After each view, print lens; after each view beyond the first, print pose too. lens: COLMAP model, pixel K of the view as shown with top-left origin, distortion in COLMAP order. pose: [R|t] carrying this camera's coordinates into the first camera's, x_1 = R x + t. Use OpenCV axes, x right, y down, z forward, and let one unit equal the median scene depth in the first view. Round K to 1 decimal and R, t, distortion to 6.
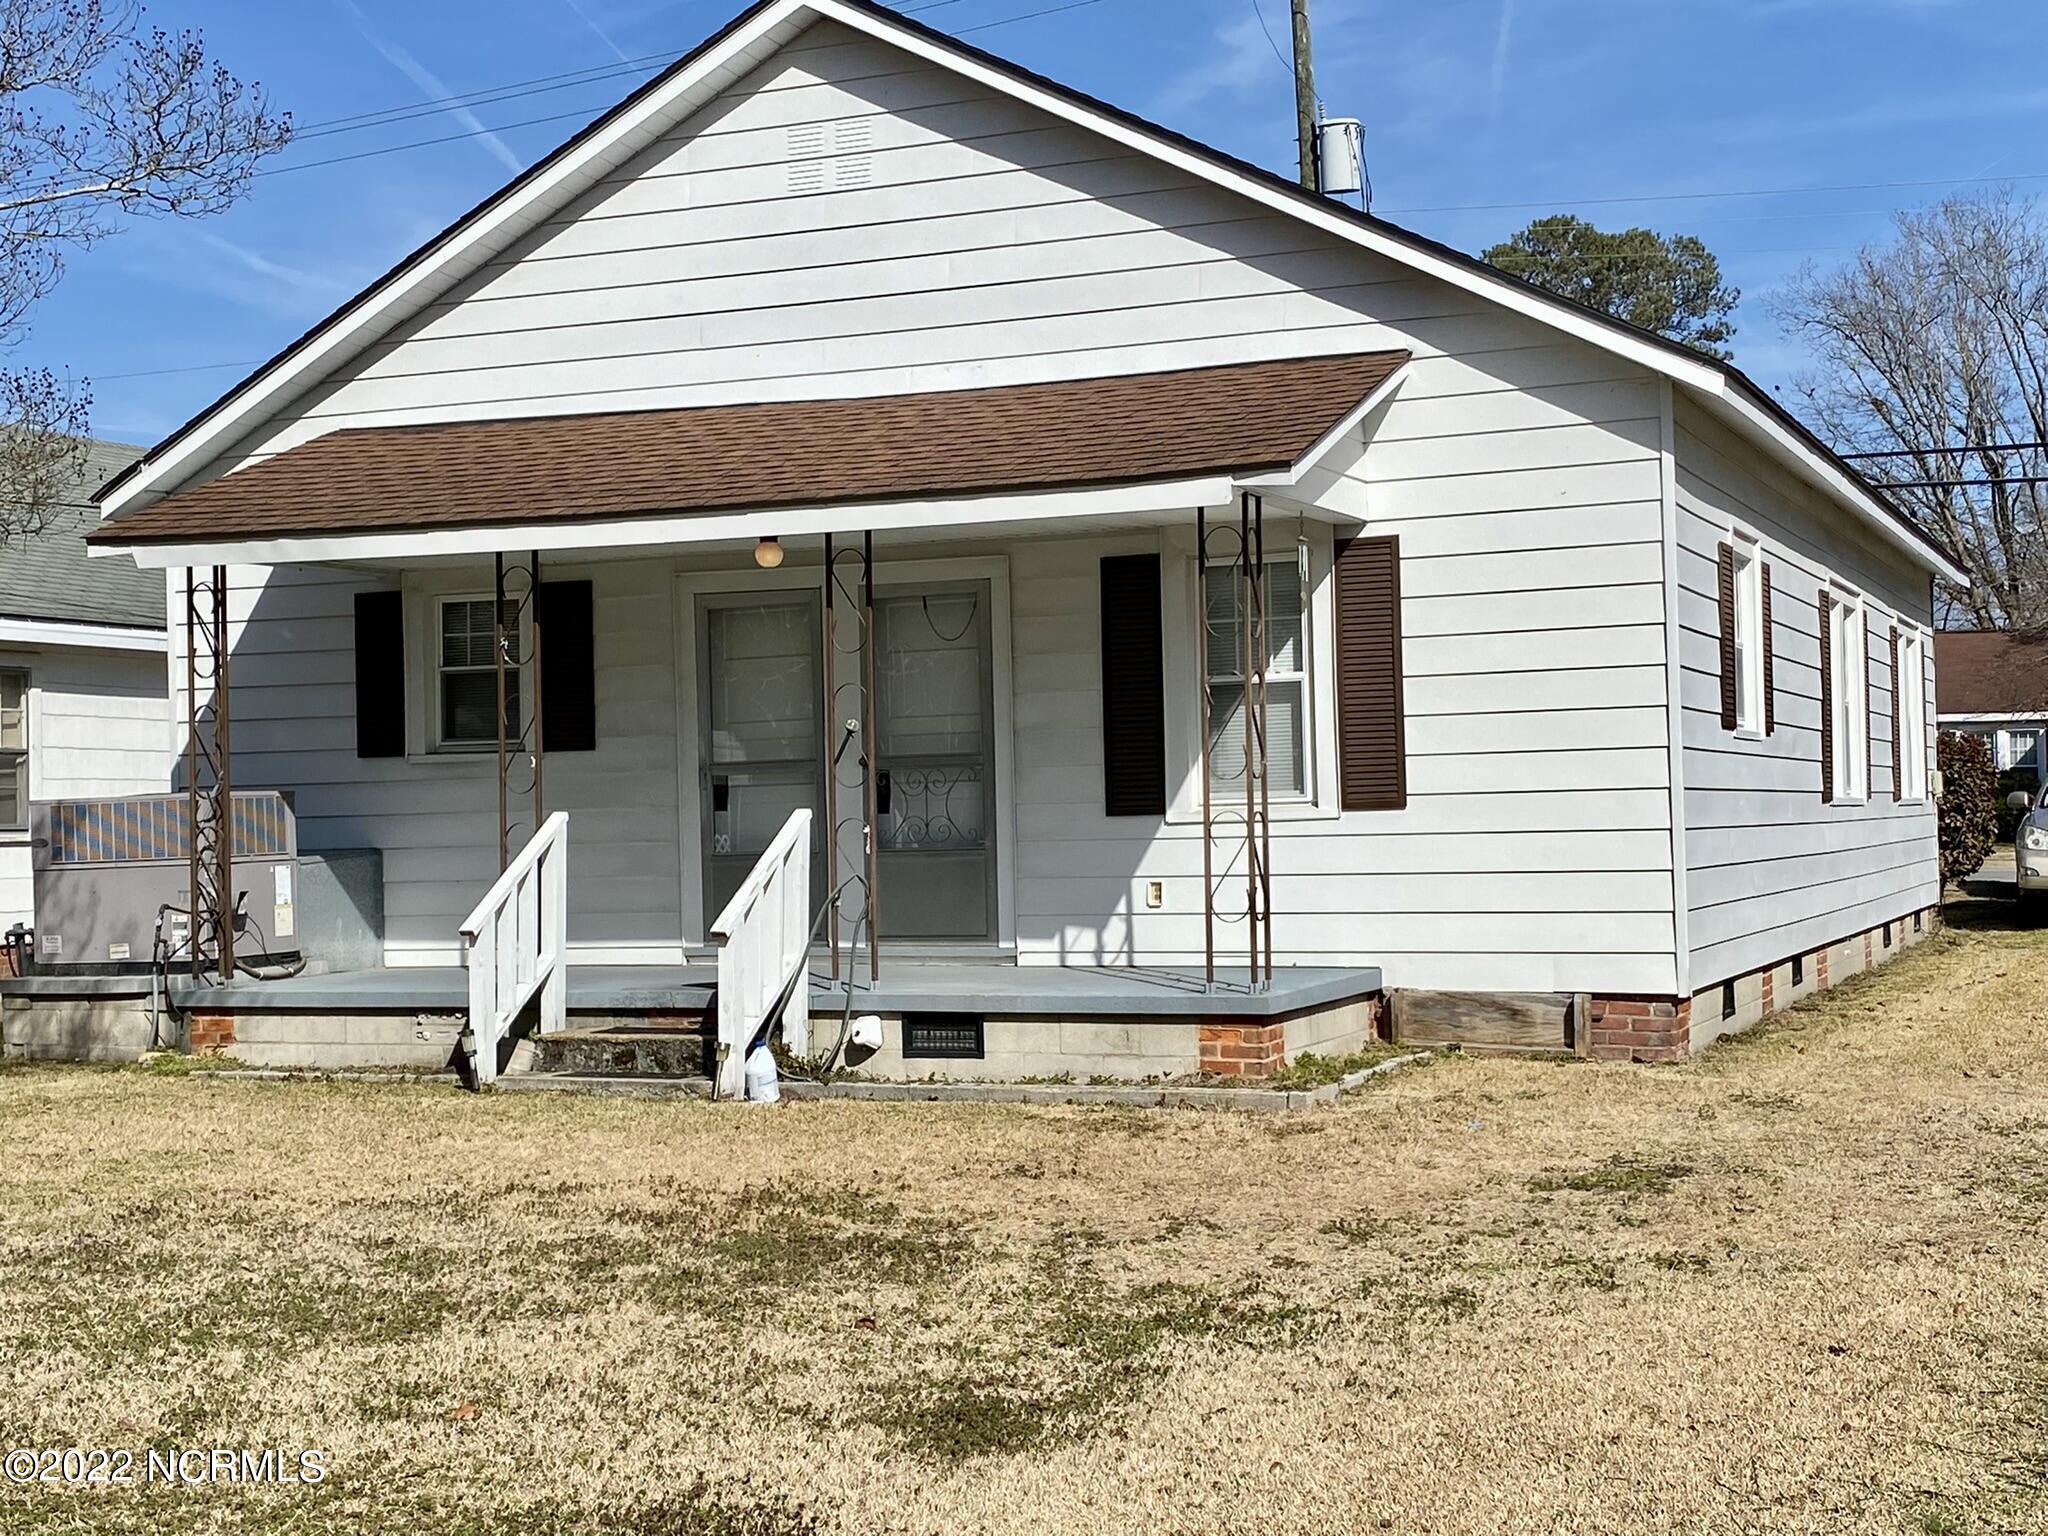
lens RADIAL K [[2730.3, 0, 1025.8], [0, 2730.3, 762.6], [0, 0, 1]] dist [0.146268, 0.000000]
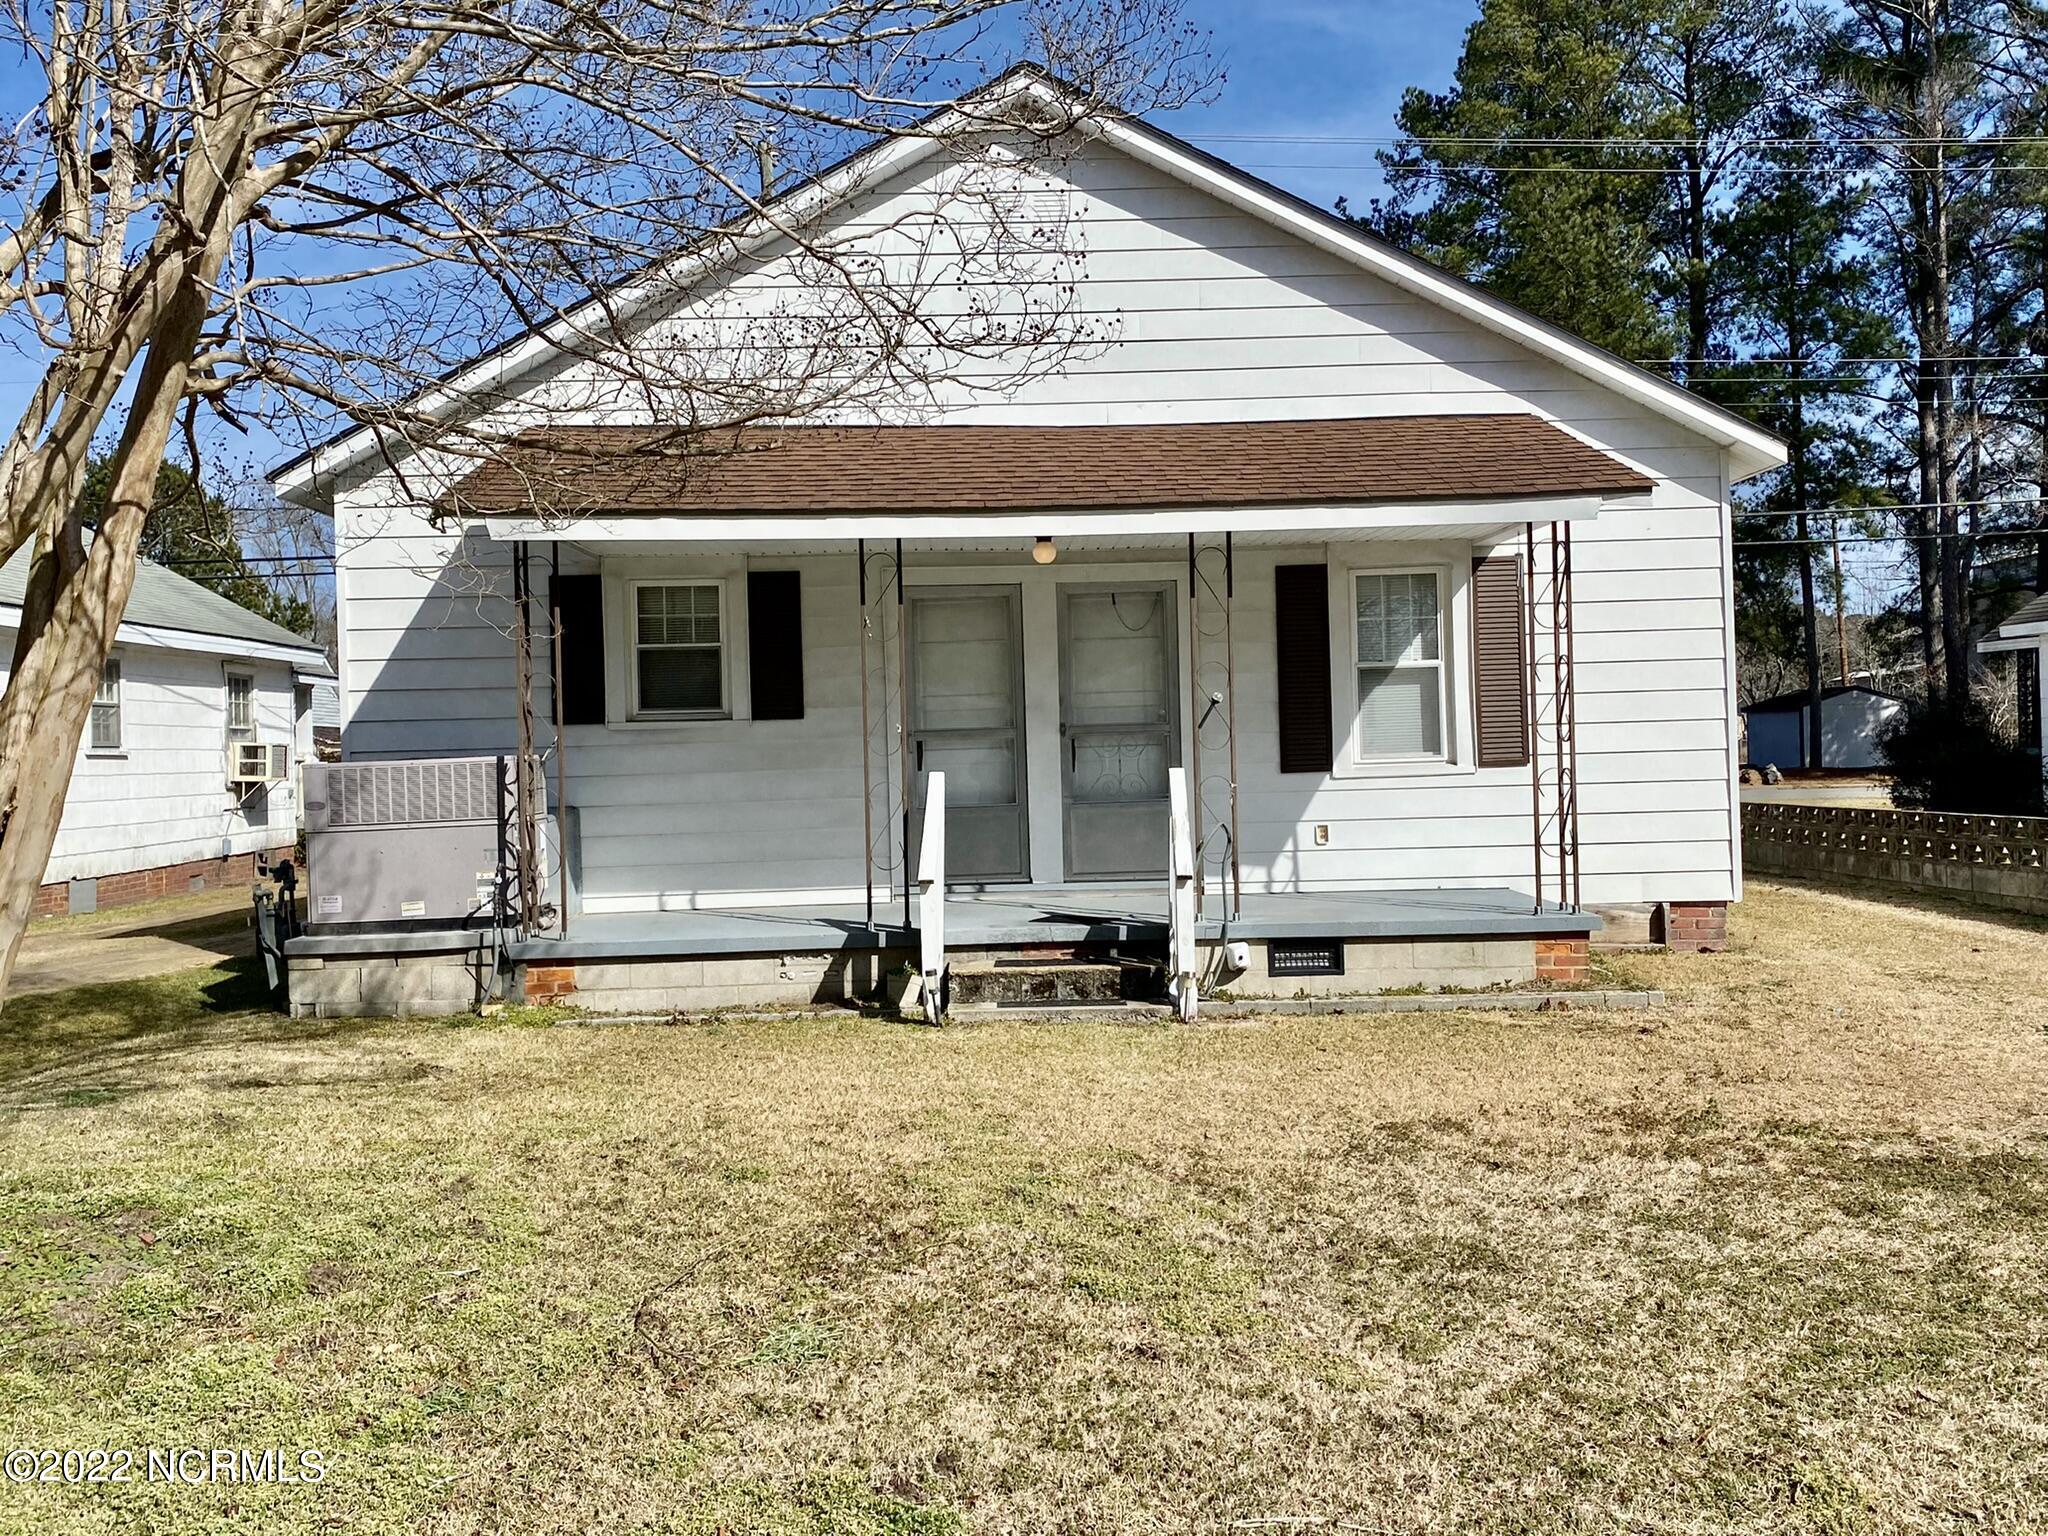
lens RADIAL K [[1842.6, 0, 1021.9], [0, 1842.6, 734.4], [0, 0, 1]] dist [0.157358, -0.002580]
pose [[0.909968, 0.001856, 0.414674, -0.430787], [-0.001572, 0.999998, -0.001025, 0.003065], [-0.414675, 0.000281, 0.909969, 0.280565]]
